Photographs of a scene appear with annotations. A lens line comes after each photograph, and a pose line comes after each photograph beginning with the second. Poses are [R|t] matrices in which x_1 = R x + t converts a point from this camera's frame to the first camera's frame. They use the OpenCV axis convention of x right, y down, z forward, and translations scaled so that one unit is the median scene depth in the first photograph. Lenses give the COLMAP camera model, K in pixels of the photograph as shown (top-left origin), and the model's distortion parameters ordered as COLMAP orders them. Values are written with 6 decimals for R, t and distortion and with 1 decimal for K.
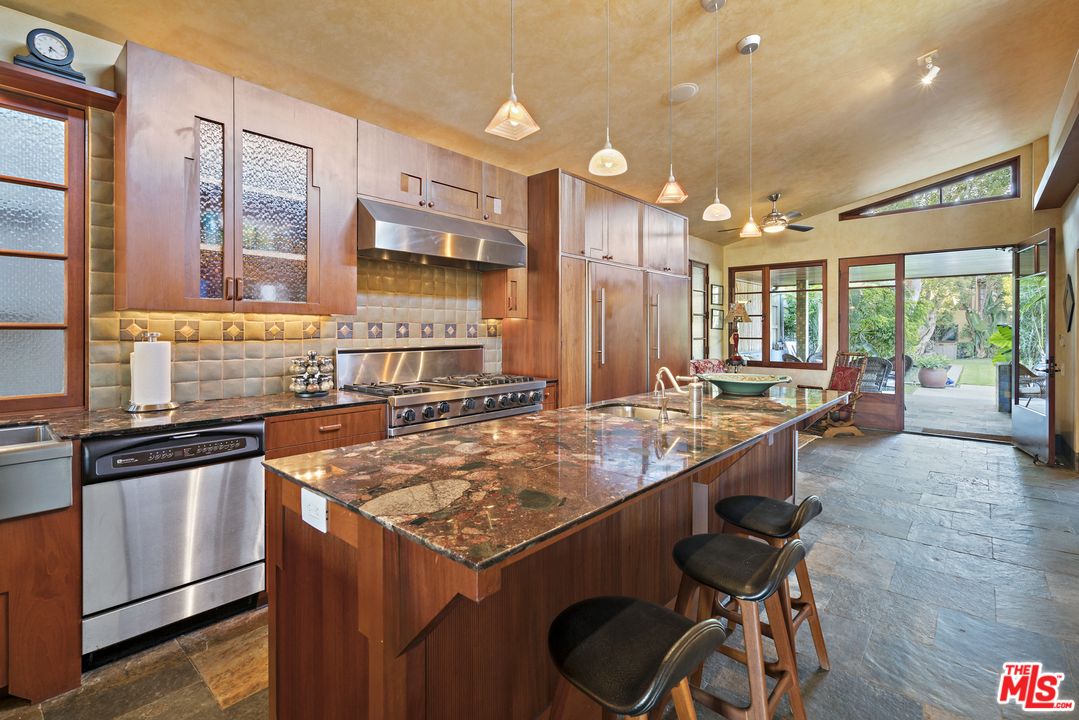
lens RADIAL K [[478.1, 0, 562.0], [0, 478.1, 331.4], [0, 0, 1]] dist [-0.000654, 0.001184]
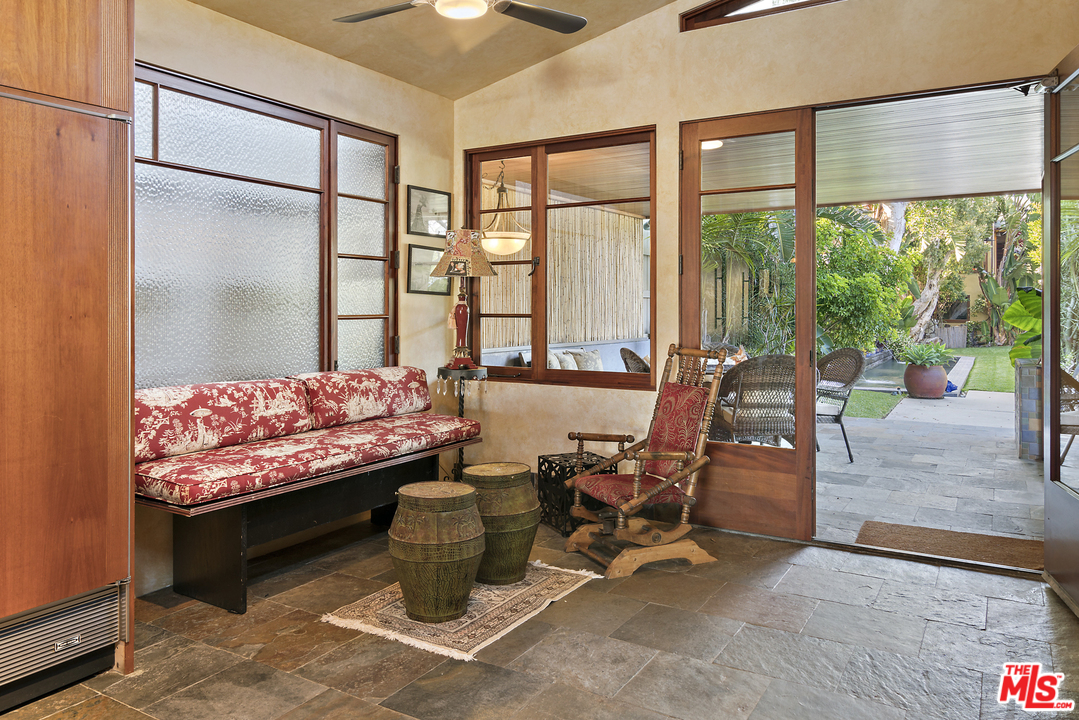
lens RADIAL K [[765.3, 0, 538.7], [0, 765.3, 308.9], [0, 0, 1]] dist [0.002343, 0.002374]
pose [[0.984605, -0.004087, 0.174746, 0.303135], [0.004046, 0.999992, 0.000595, 0.008012], [-0.174747, 0.000121, 0.984613, 0.325135]]
